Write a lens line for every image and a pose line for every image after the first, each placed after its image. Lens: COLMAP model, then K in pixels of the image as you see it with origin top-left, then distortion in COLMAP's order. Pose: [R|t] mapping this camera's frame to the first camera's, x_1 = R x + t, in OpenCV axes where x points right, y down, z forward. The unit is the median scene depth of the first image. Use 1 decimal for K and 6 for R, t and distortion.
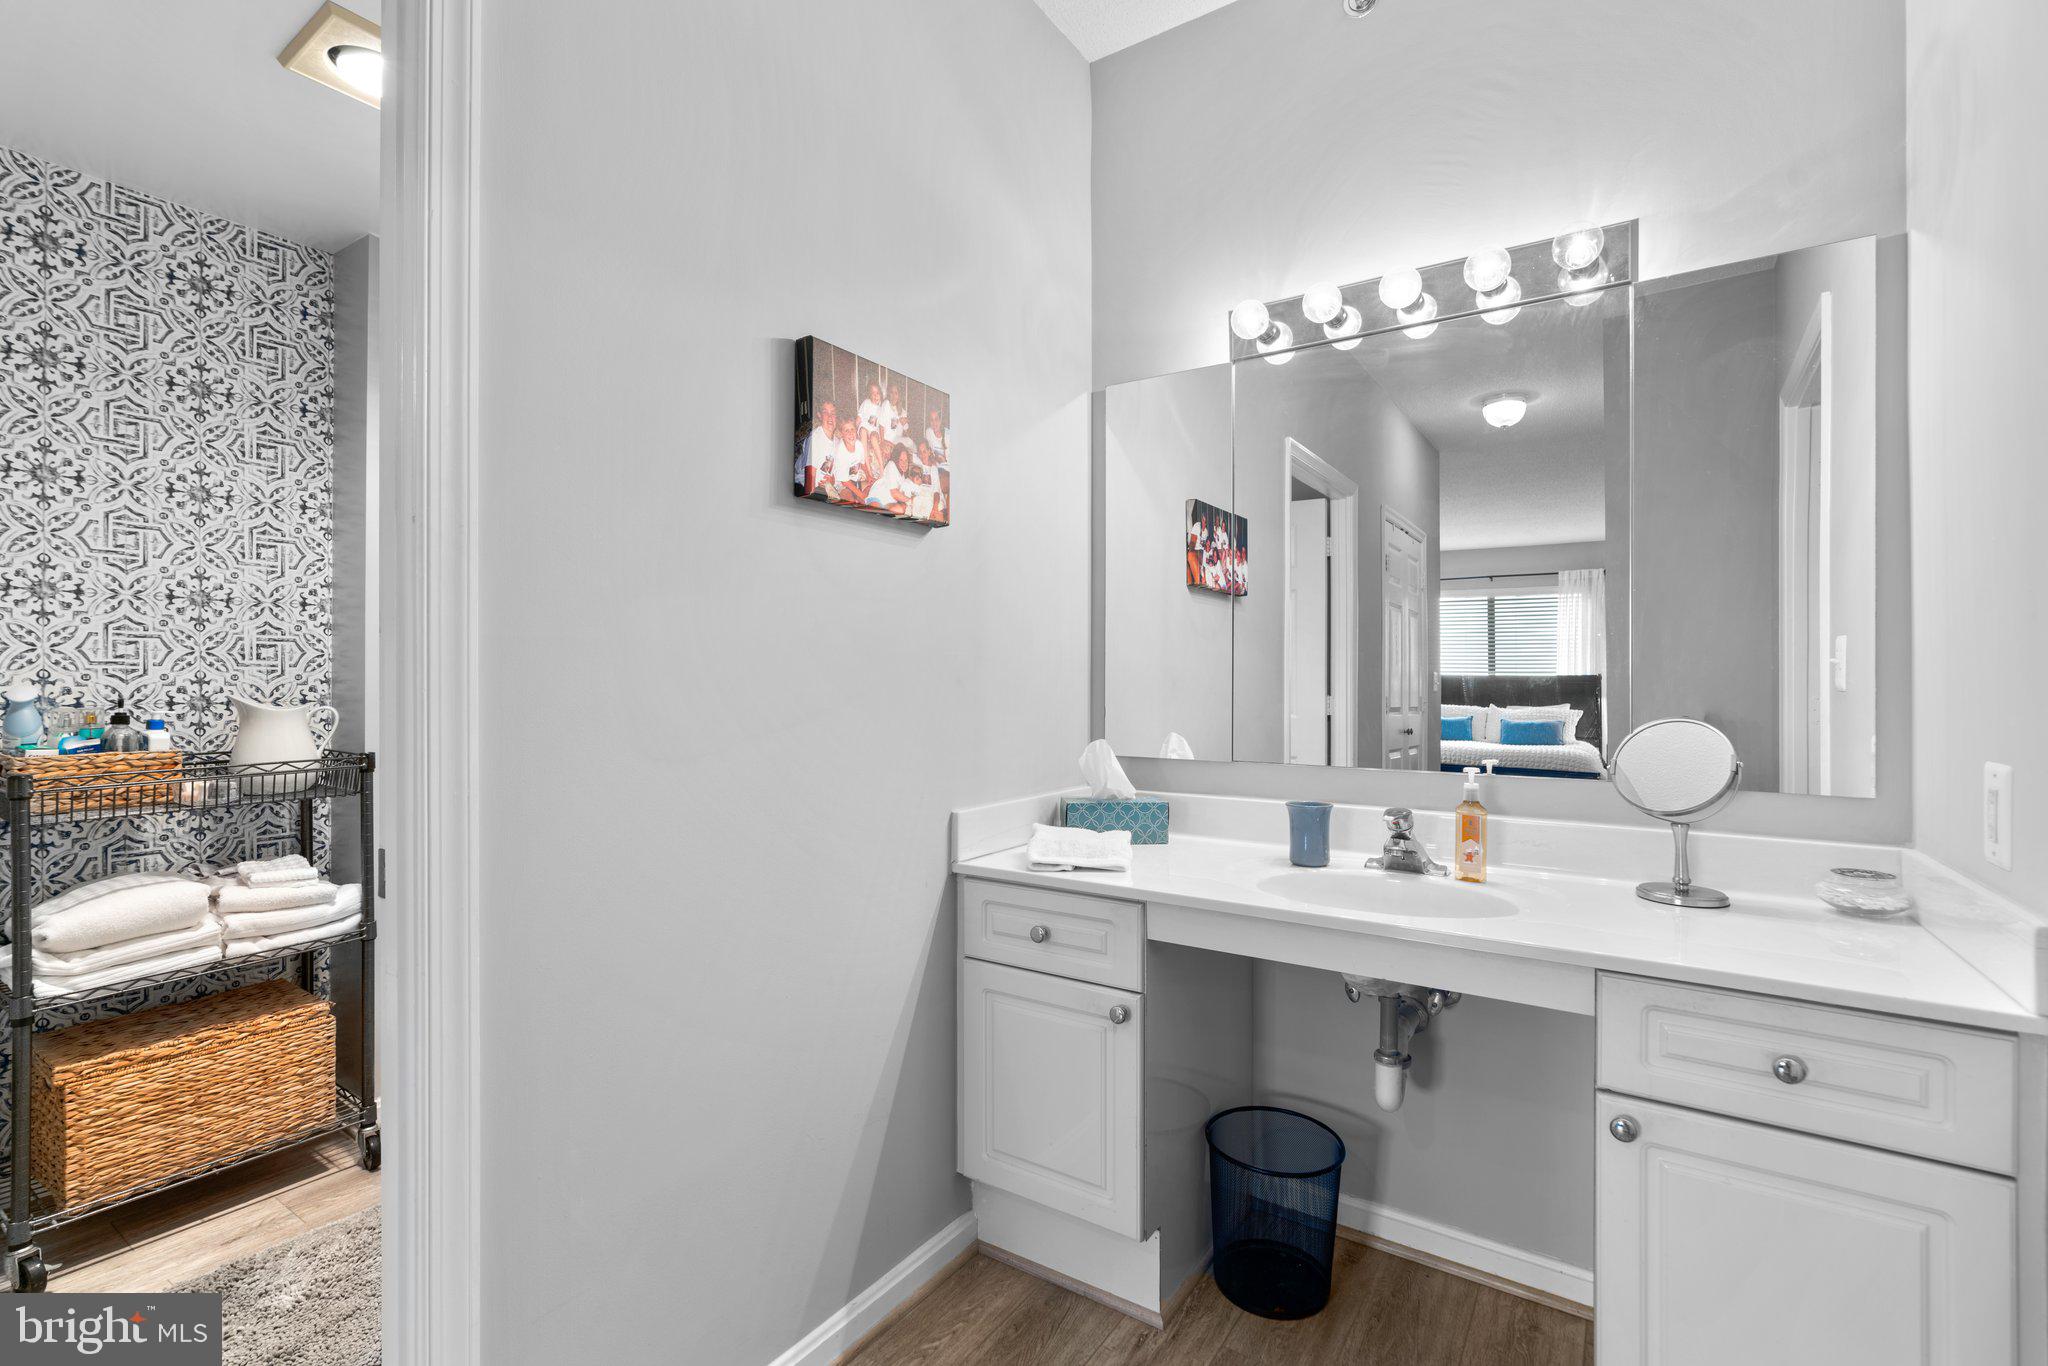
lens RADIAL K [[931.3, 0, 1020.2], [0, 931.3, 686.9], [0, 0, 1]] dist [-0.017903, 0.009474]
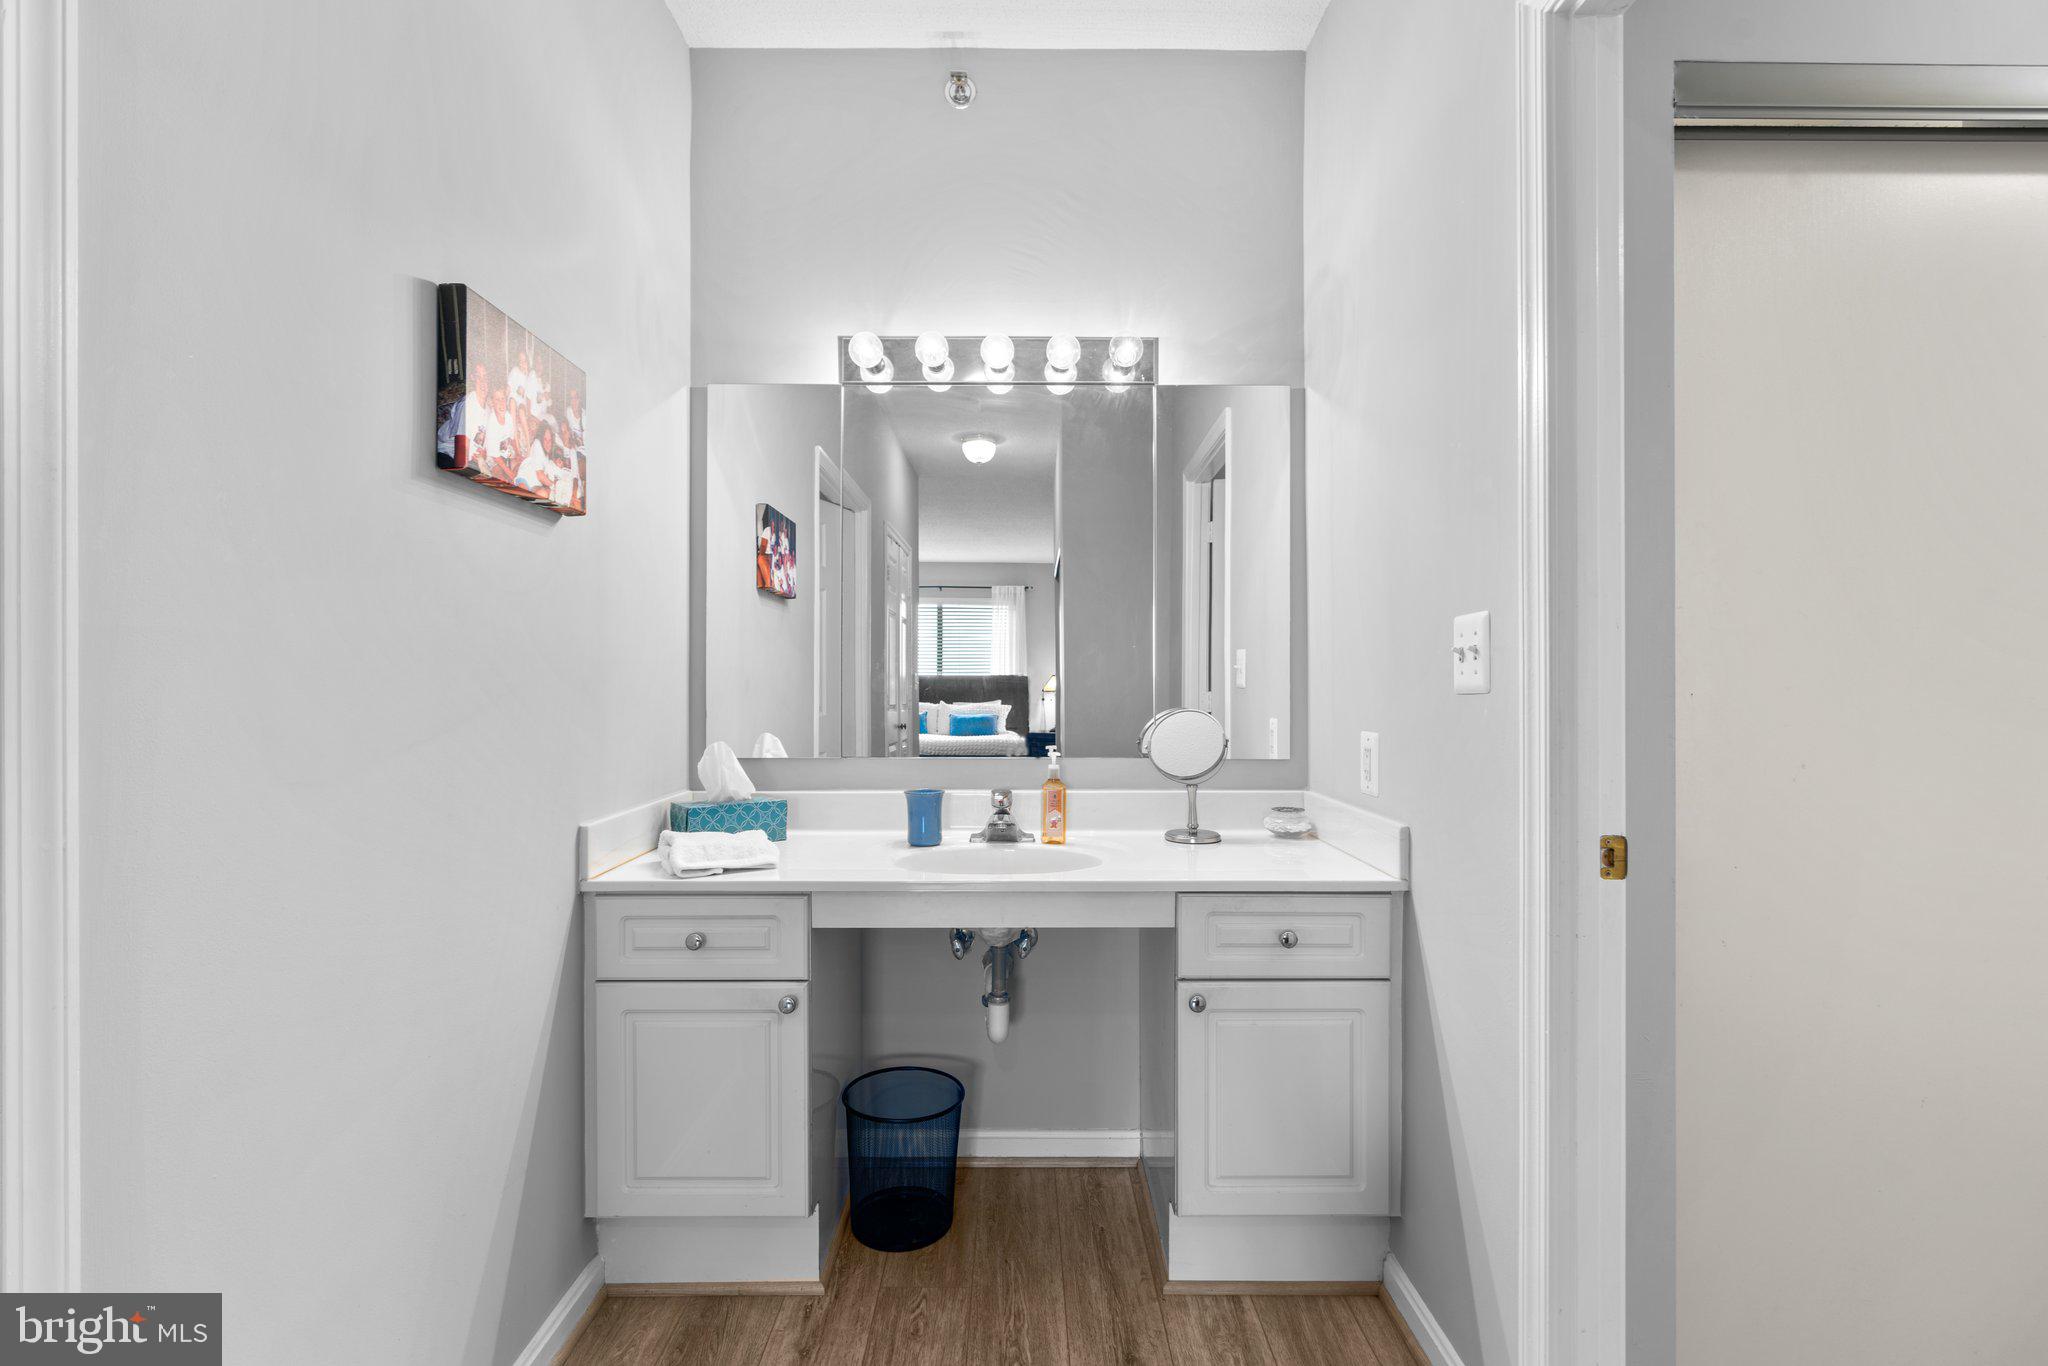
lens RADIAL K [[939.9, 0, 1022.7], [0, 939.9, 689.8], [0, 0, 1]] dist [-0.011897, 0.000368]
pose [[0.821026, -0.007636, 0.570840, -0.258969], [0.005600, 0.999970, 0.005322, -0.003029], [-0.570863, -0.001172, 0.821044, -0.008616]]
